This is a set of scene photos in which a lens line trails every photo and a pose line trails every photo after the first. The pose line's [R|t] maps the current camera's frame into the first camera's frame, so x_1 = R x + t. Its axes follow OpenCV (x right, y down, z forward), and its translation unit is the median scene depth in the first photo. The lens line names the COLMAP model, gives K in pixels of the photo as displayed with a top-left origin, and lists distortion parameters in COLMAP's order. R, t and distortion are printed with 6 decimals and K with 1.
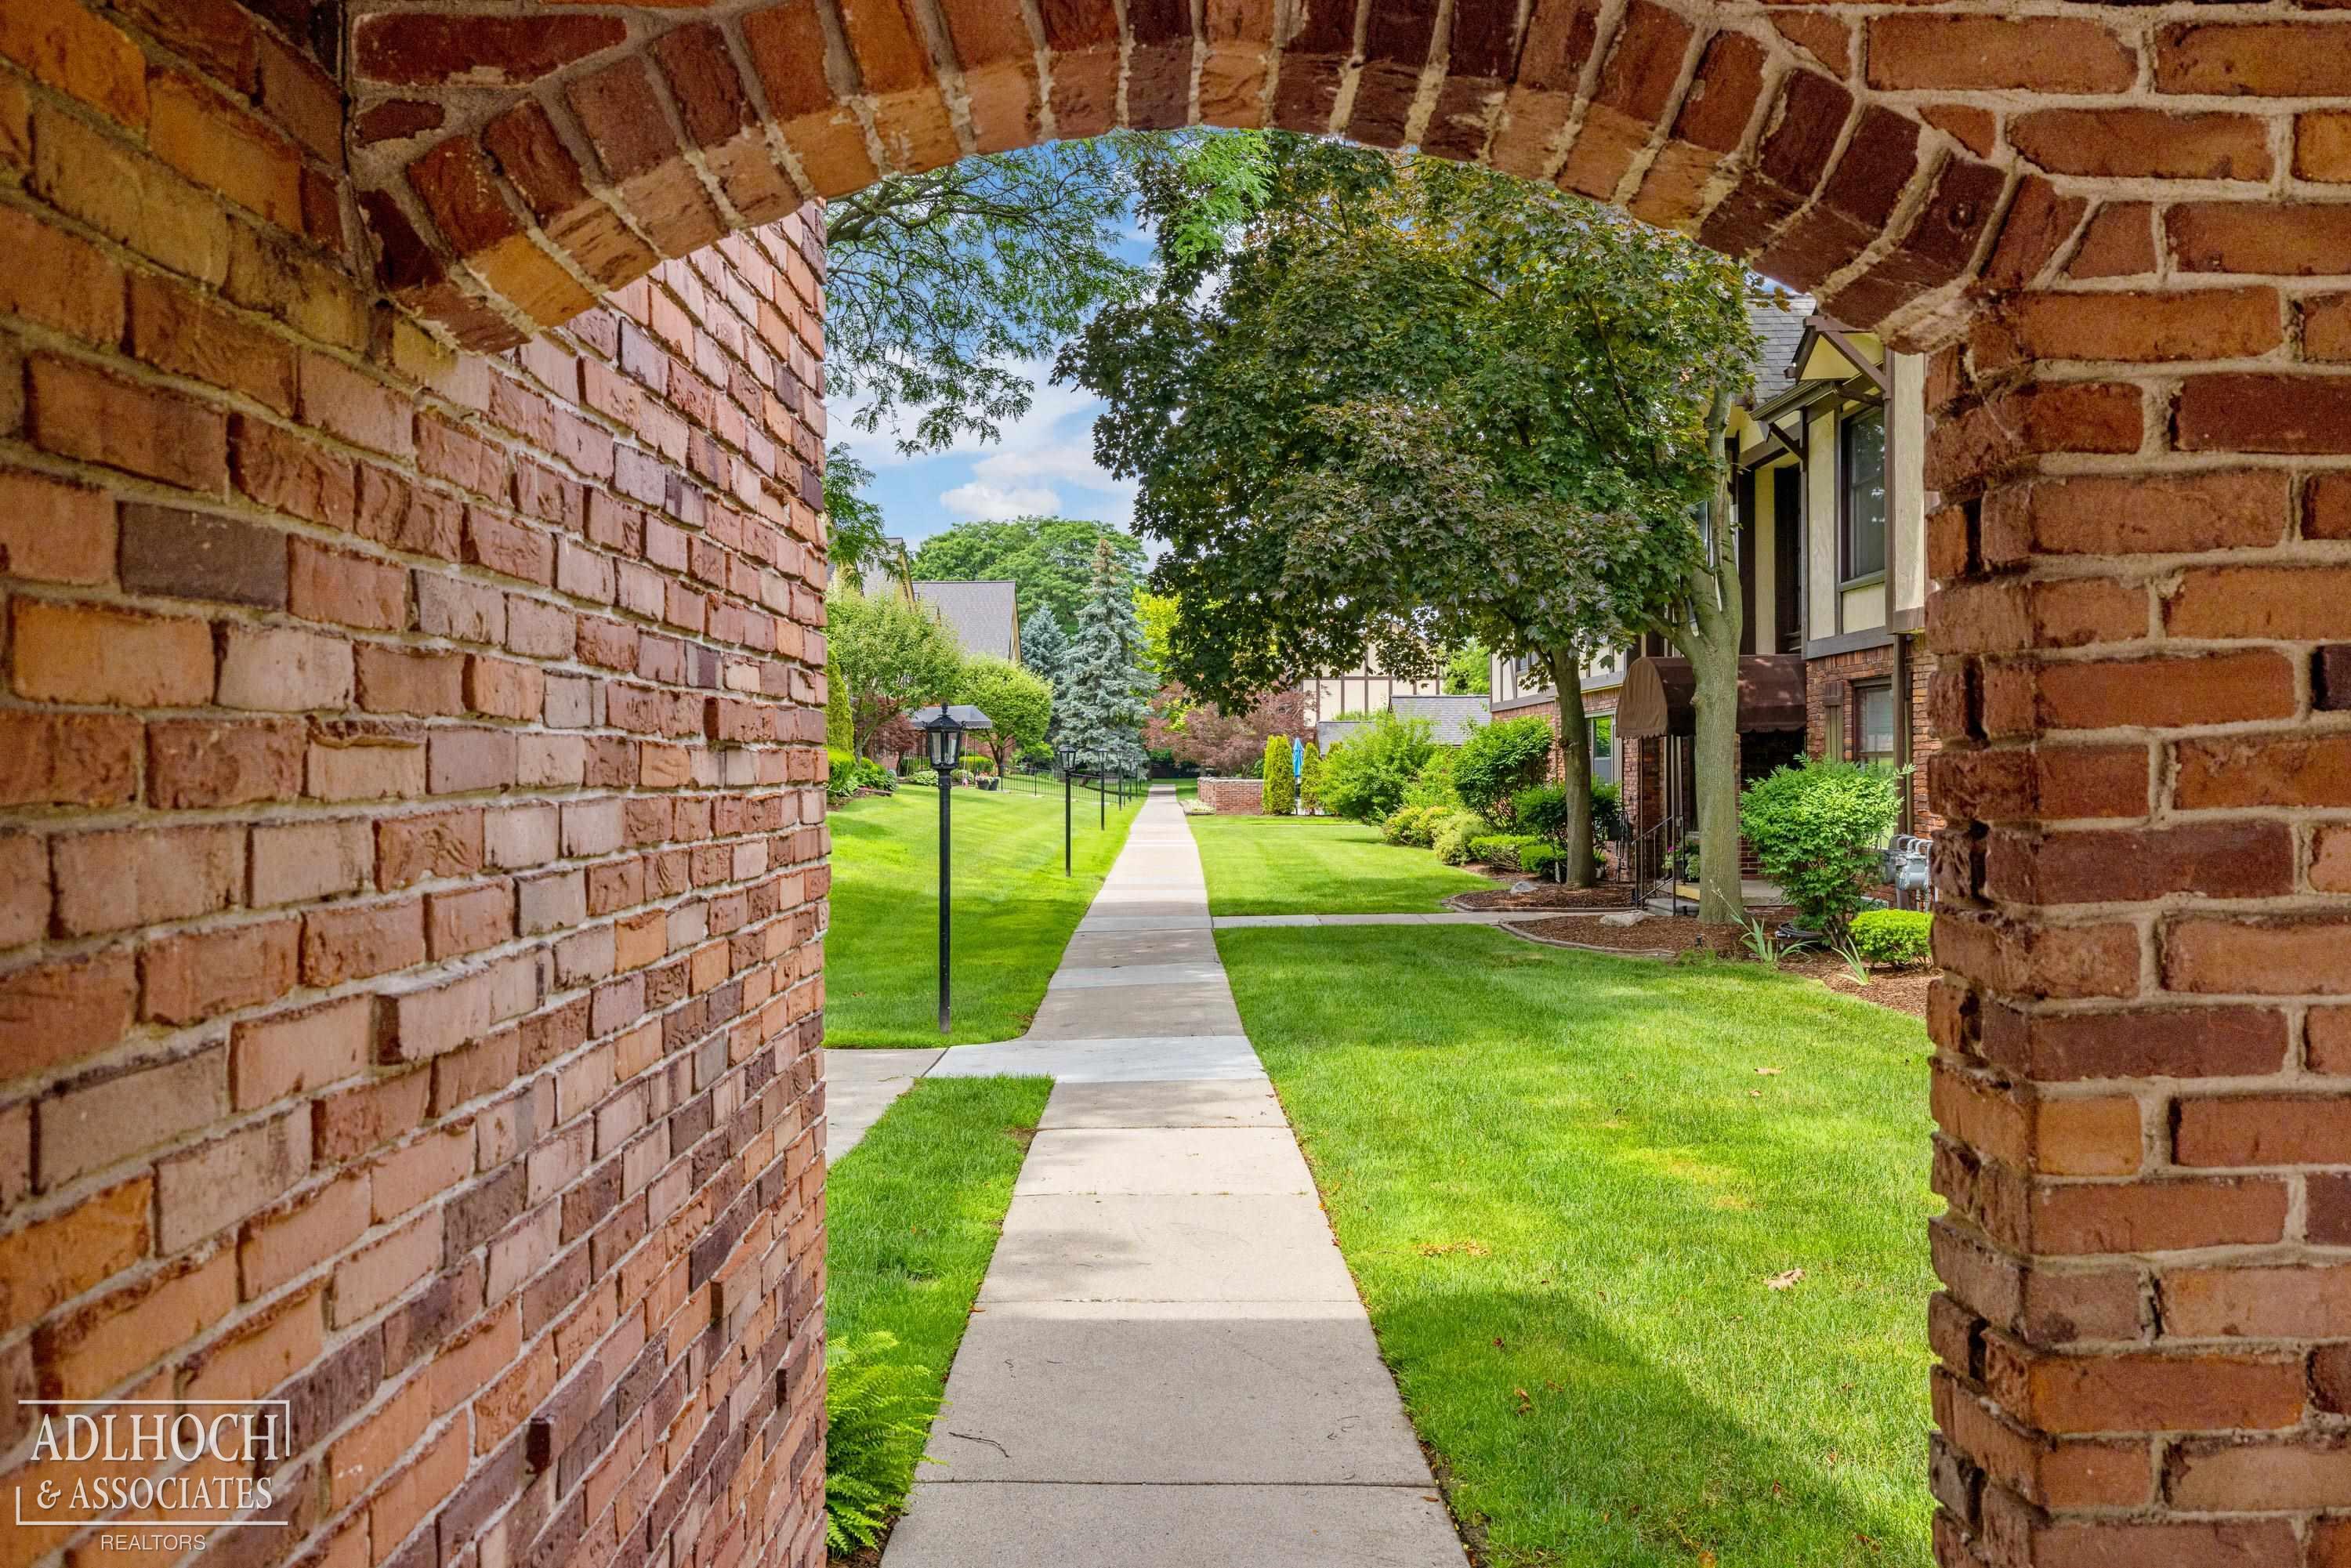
lens RADIAL K [[1933.0, 0, 1175.5], [0, 1933.0, 784.0], [0, 0, 1]] dist [-0.002840, -0.000271]
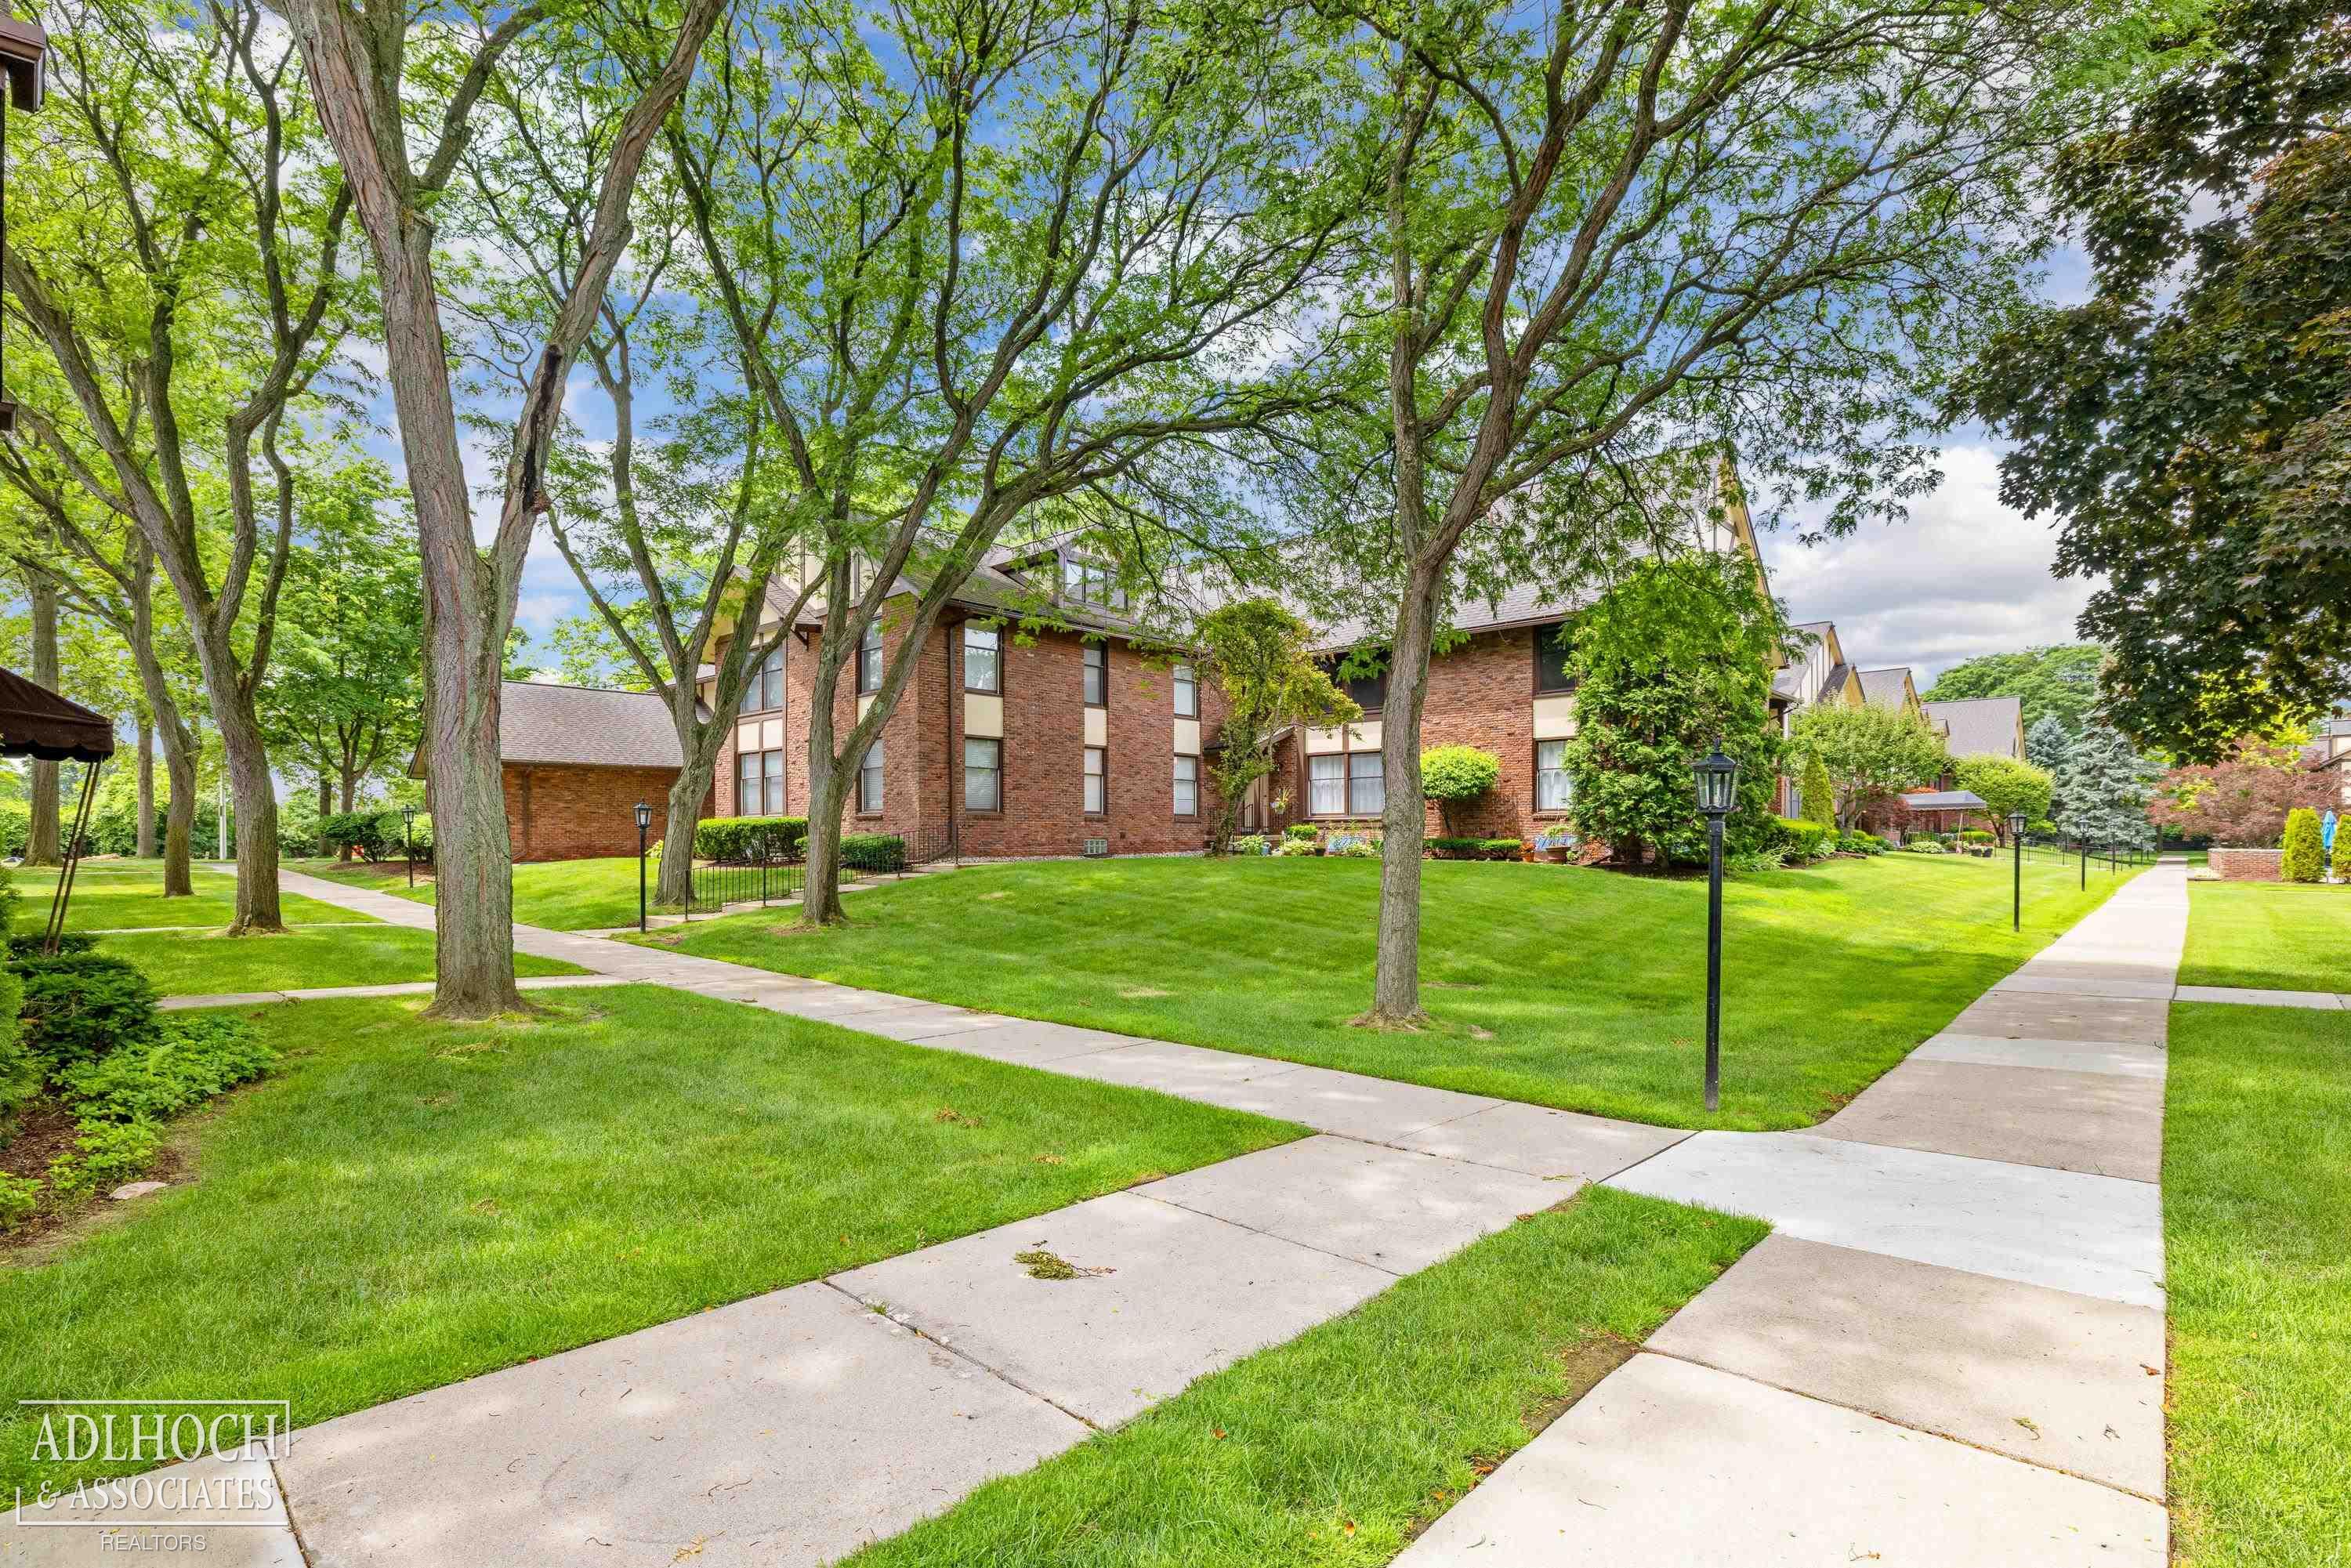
lens RADIAL K [[1107.5, 0, 1181.1], [0, 1107.5, 851.0], [0, 0, 1]] dist [-0.001377, 0.000081]
pose [[0.734178, 0.009384, -0.678893, 0.013392], [-0.010008, 0.999945, 0.002999, 0.002870], [0.678884, 0.004592, 0.734231, 0.130159]]
